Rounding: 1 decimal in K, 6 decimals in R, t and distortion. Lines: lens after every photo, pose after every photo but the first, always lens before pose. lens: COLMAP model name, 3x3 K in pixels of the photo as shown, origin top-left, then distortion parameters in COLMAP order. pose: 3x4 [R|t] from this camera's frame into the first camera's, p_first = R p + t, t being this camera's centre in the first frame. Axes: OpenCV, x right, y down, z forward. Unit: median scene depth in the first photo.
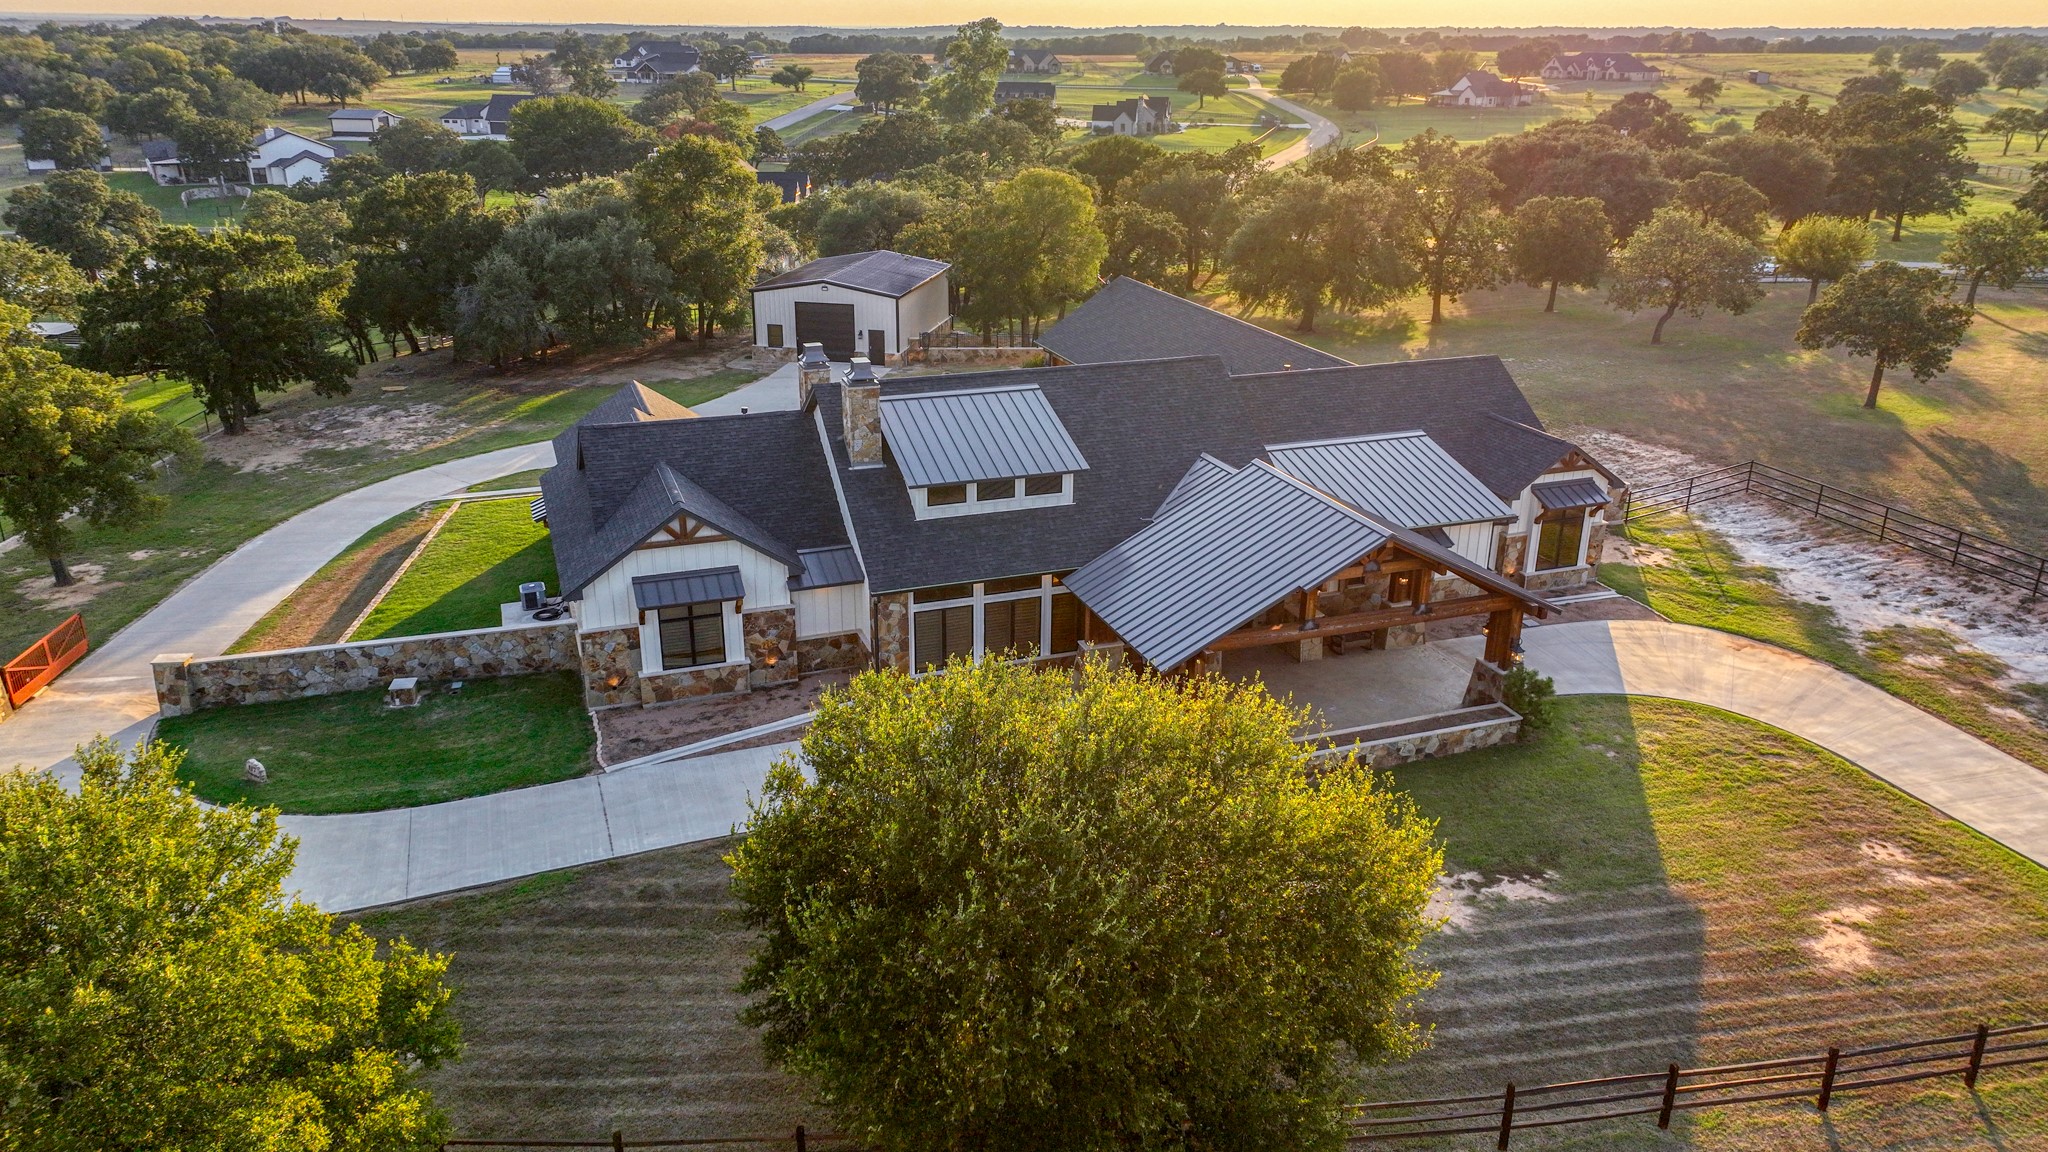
lens RADIAL K [[1447.5, 0, 1024.0], [0, 1447.5, 576.0], [0, 0, 1]] dist [0.002915, 0.011565]
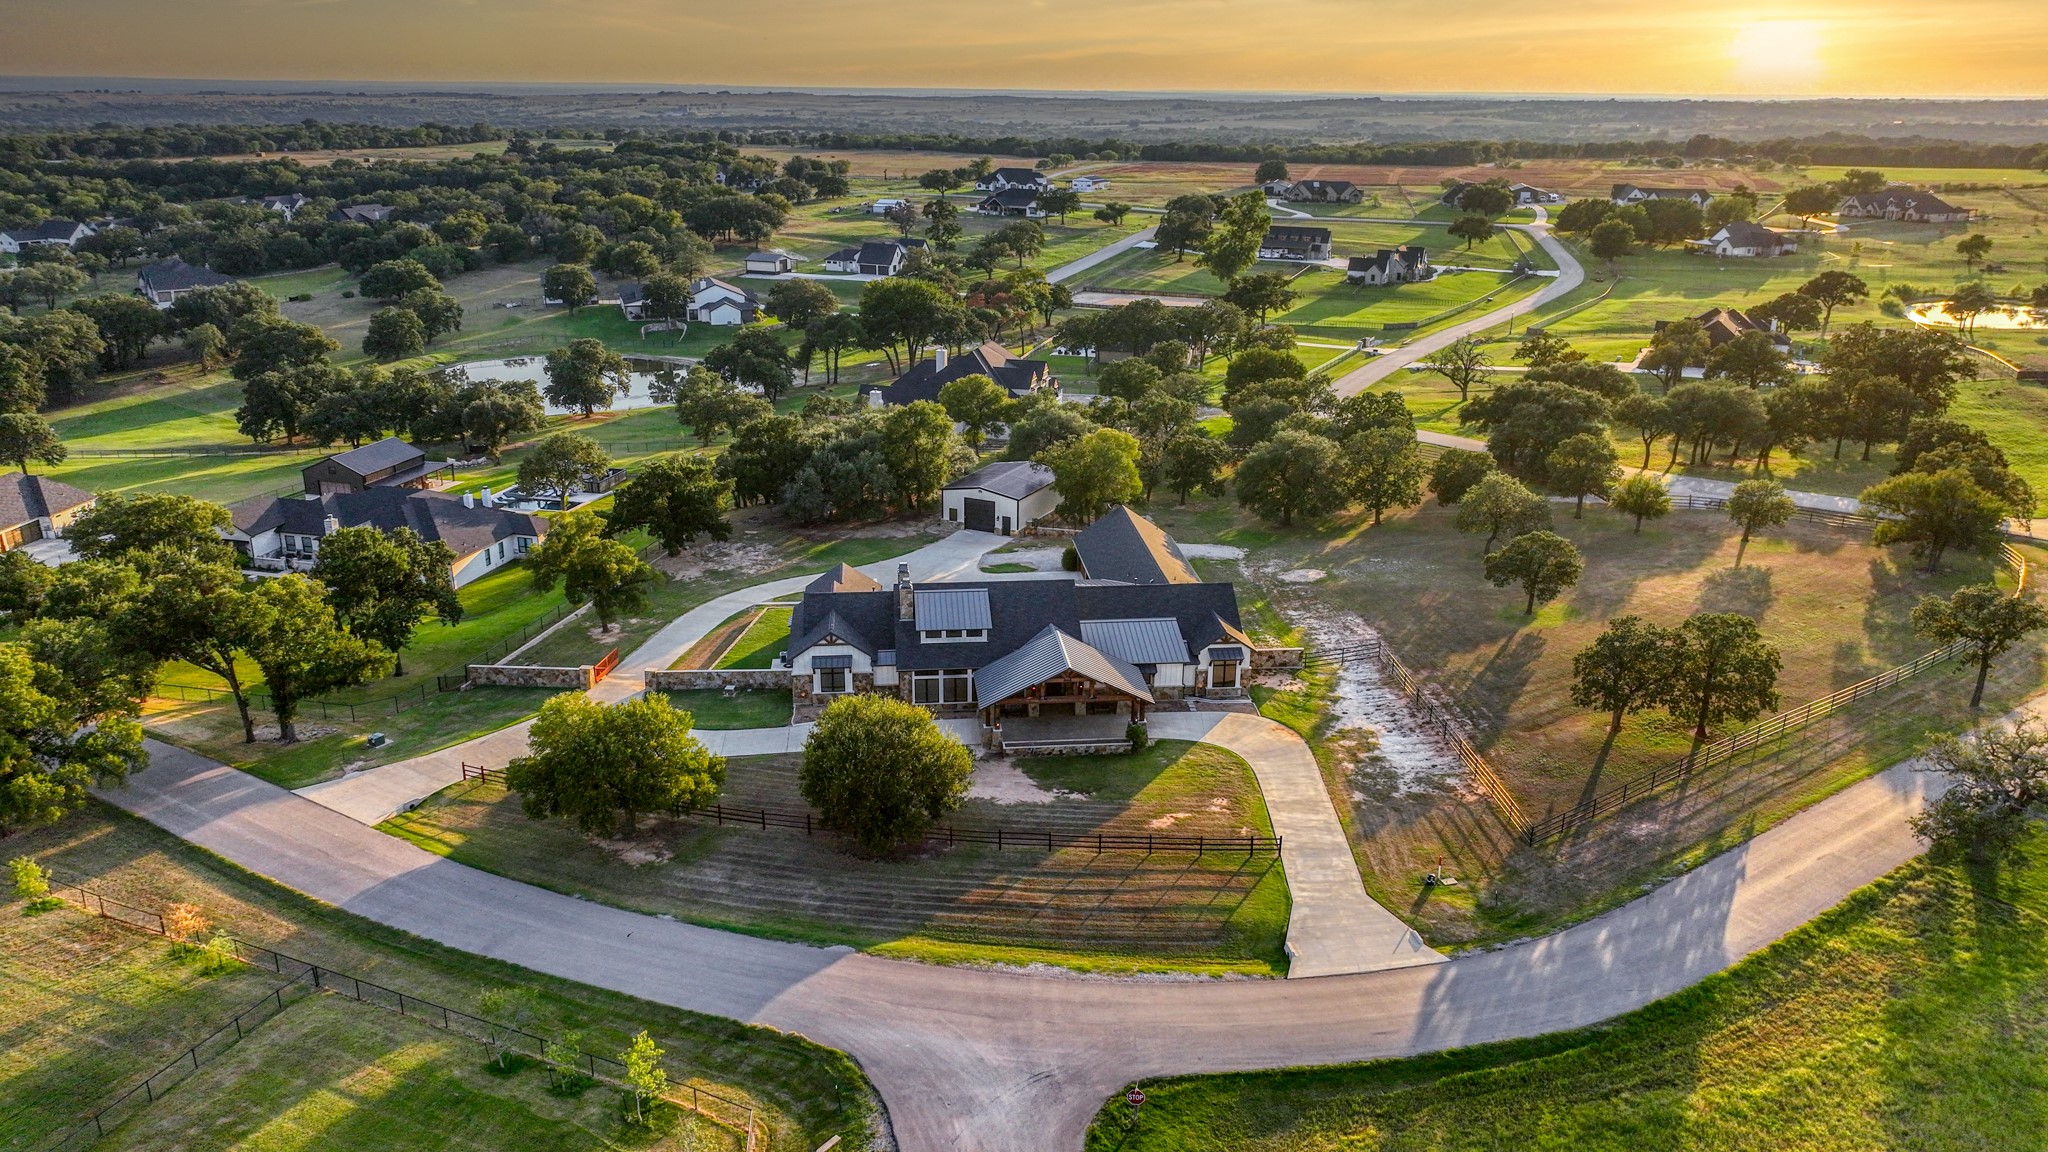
lens RADIAL K [[1447.5, 0, 1024.0], [0, 1447.5, 576.0], [0, 0, 1]] dist [0.002915, 0.011565]
pose [[0.968656, 0.079336, -0.235395, 0.493923], [-0.088407, 0.995685, -0.028217, -0.071740], [0.232140, 0.048143, 0.971490, -1.028944]]
